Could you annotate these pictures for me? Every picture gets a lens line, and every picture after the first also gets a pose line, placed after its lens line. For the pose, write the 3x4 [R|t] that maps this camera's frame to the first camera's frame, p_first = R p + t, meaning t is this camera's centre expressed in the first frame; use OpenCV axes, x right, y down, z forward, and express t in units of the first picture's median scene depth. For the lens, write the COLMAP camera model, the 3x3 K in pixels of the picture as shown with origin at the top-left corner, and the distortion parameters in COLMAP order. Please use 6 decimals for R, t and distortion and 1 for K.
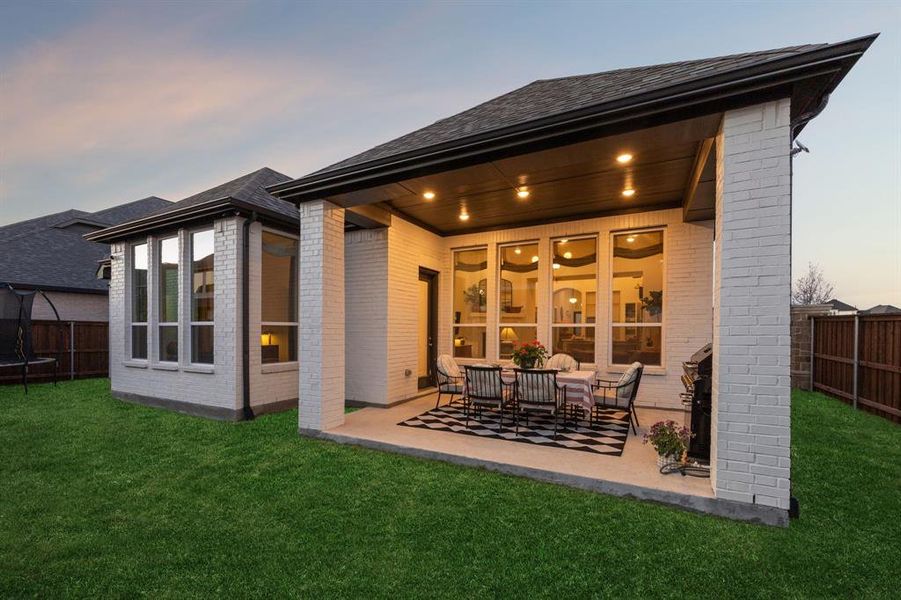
lens RADIAL K [[377.6, 0, 457.2], [0, 377.6, 325.0], [0, 0, 1]] dist [-0.013709, 0.000180]
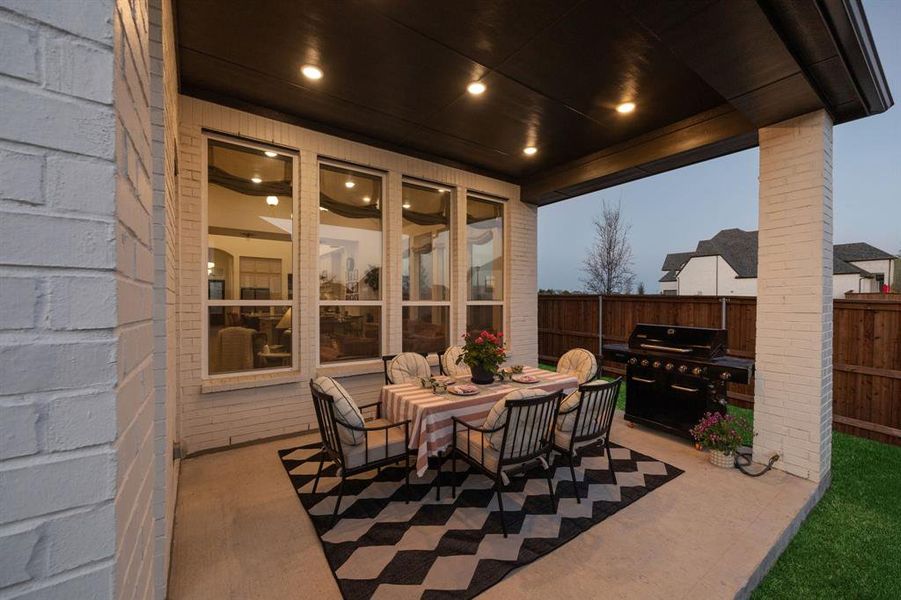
lens RADIAL K [[357.8, 0, 449.3], [0, 357.8, 304.0], [0, 0, 1]] dist [-0.003288, -0.000268]
pose [[0.488580, 0.002594, 0.872516, -0.343321], [-0.008072, 0.999966, 0.001547, -0.001836], [-0.872482, -0.007799, 0.488584, 0.778015]]
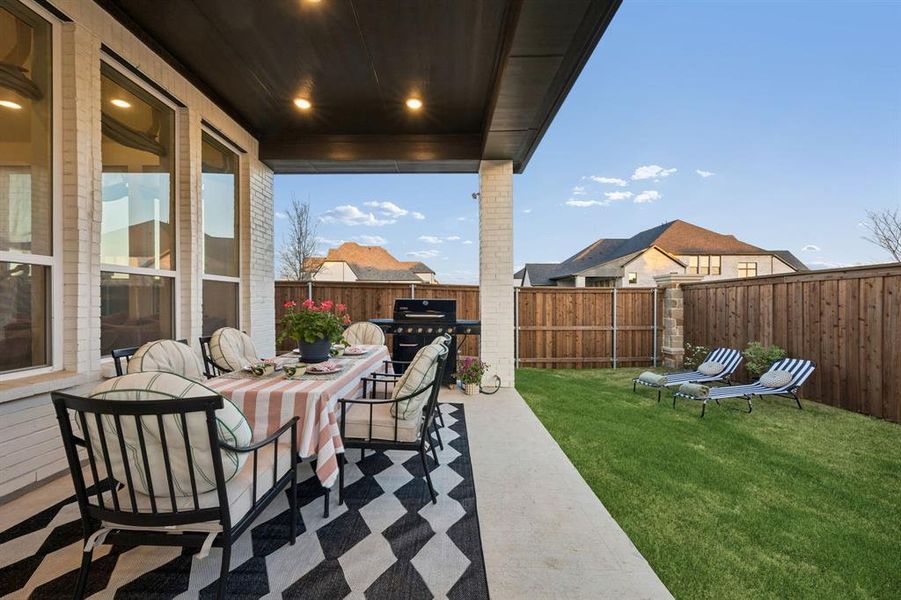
lens RADIAL K [[344.2, 0, 450.2], [0, 344.2, 303.6], [0, 0, 1]] dist [-0.002092, -0.000146]
pose [[-0.441218, 0.002149, 0.897397, -0.328999], [0.006185, 0.999981, 0.000646, 0.012768], [-0.897379, 0.005836, -0.441223, 0.854761]]
